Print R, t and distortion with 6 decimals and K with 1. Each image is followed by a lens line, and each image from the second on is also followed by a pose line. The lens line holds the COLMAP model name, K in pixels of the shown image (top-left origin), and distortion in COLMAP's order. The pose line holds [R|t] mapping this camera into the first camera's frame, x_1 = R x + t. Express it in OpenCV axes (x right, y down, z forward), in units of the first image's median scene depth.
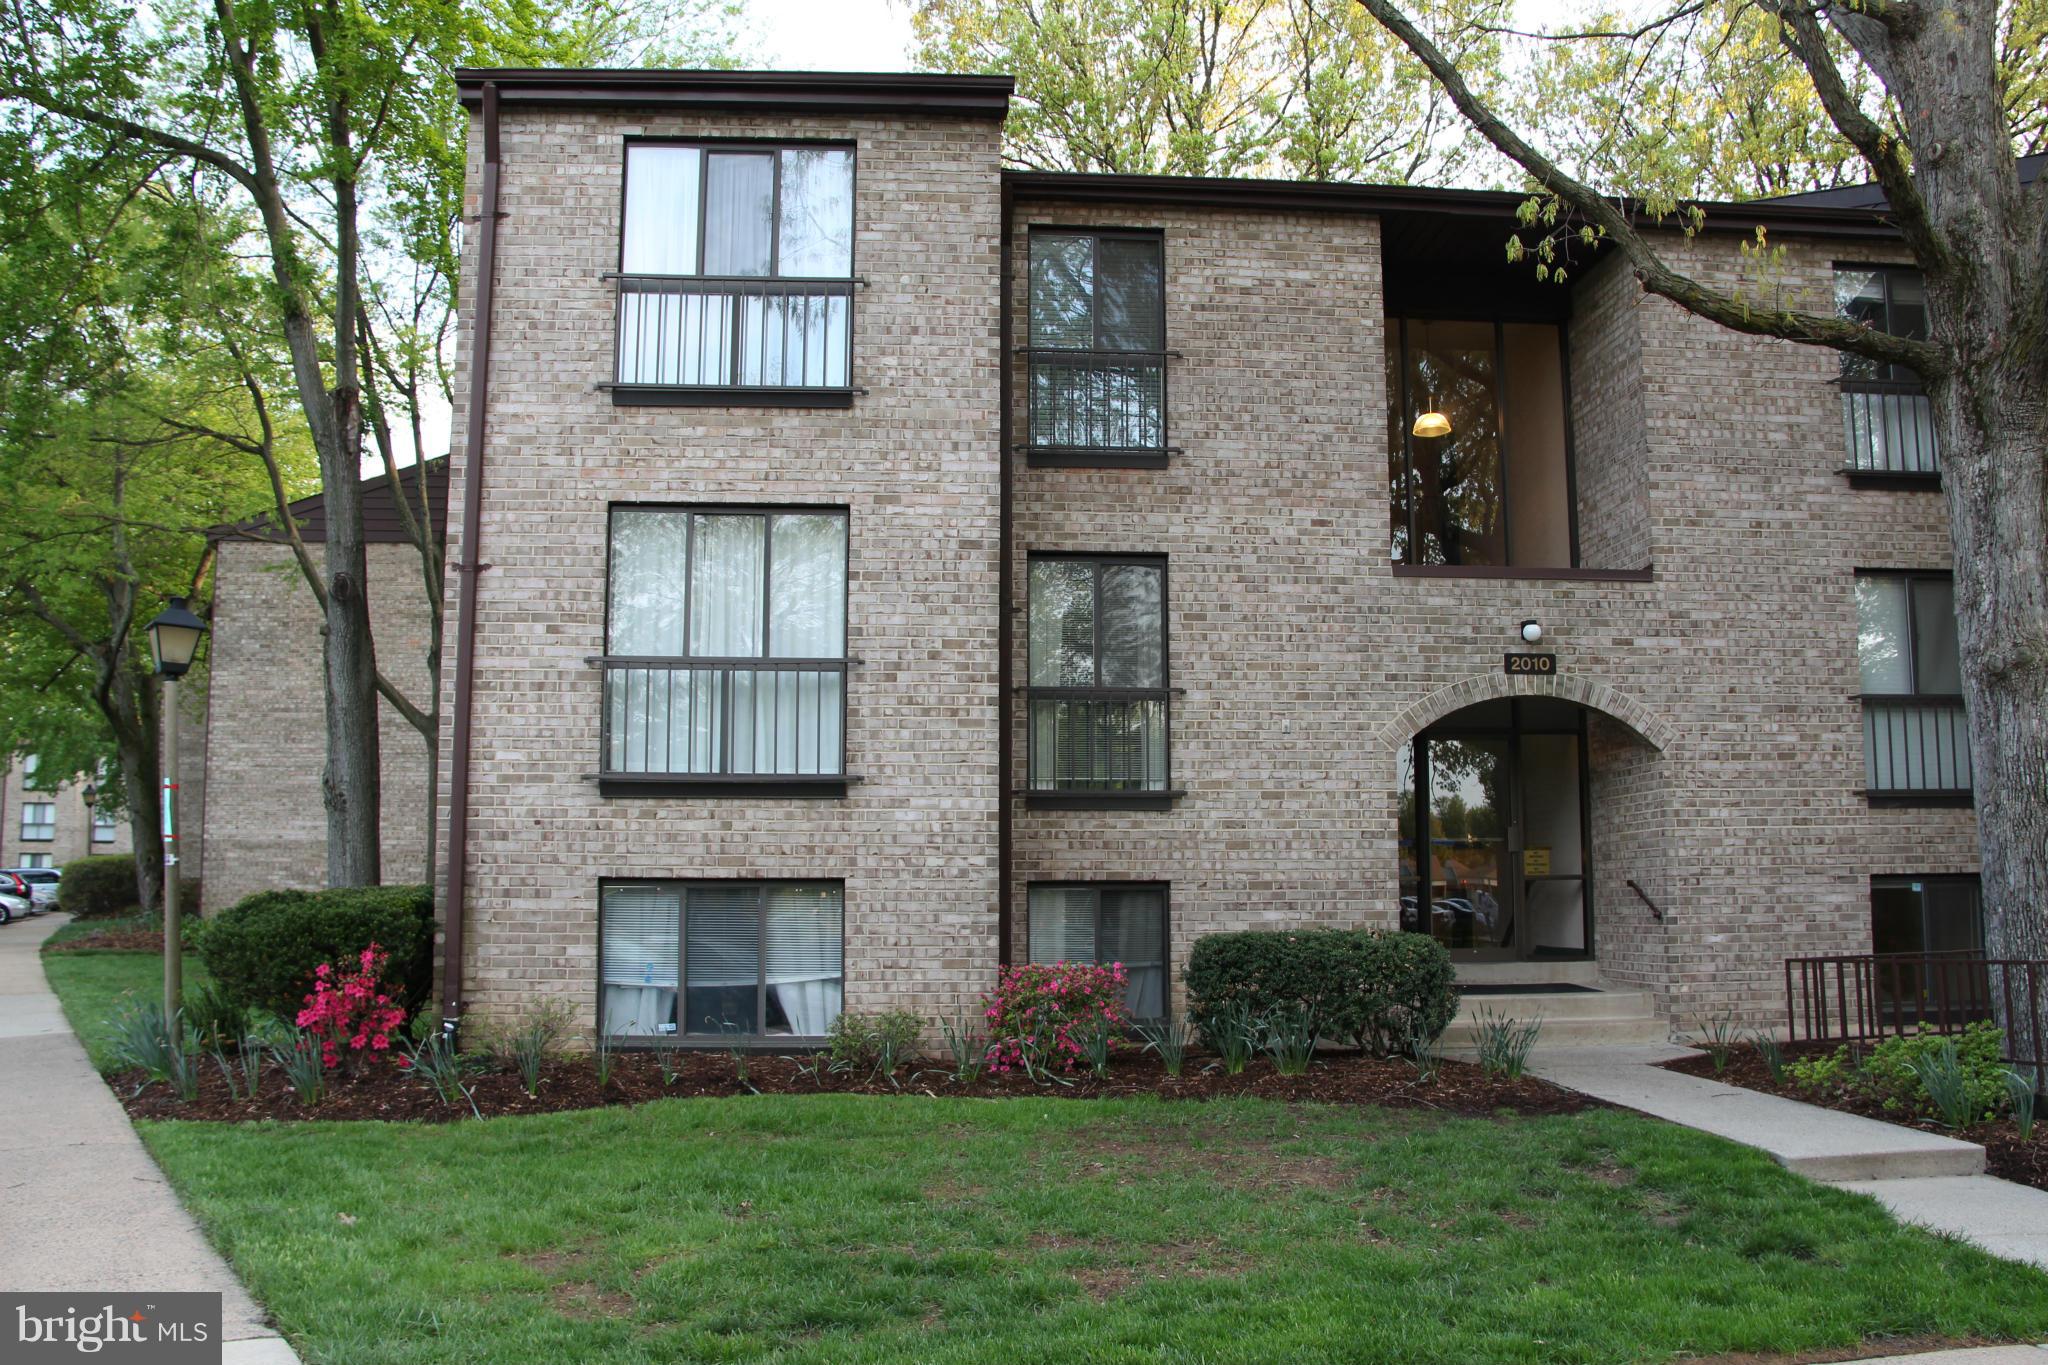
lens RADIAL K [[1773.3, 0, 1024.0], [0, 1773.3, 682.5], [0, 0, 1]] dist [-0.153181, 0.017042]
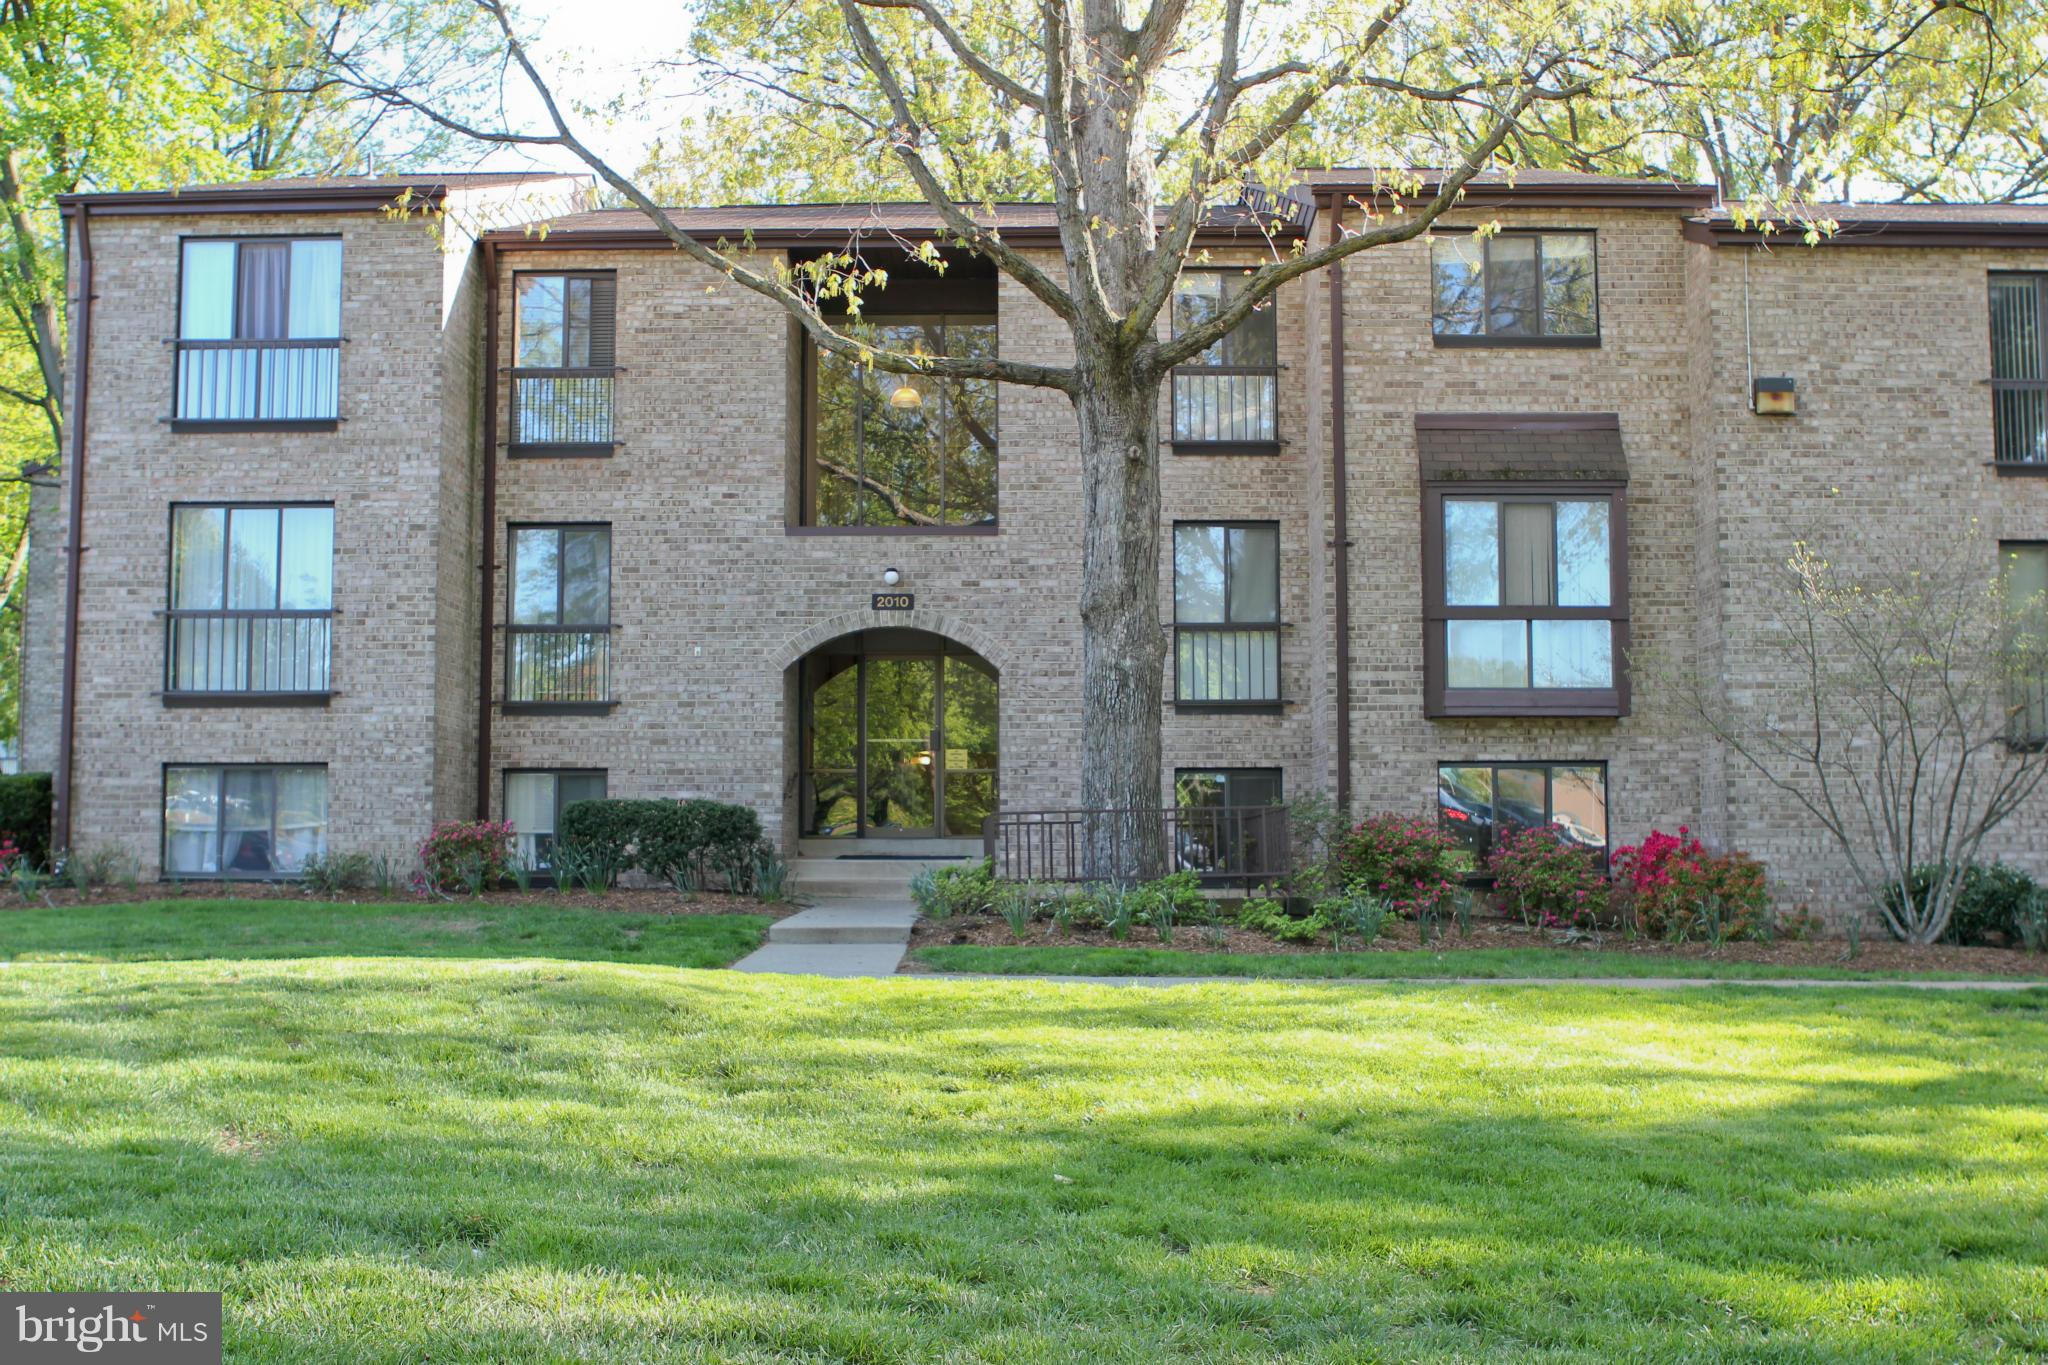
lens RADIAL K [[2311.7, 0, 1018.0], [0, 2311.7, 658.8], [0, 0, 1]] dist [-0.114659, 0.118313]
pose [[0.995696, -0.008160, -0.092321, 0.606027], [0.011757, 0.999190, 0.038482, -0.037341], [0.091932, -0.039402, 0.994985, -0.770467]]
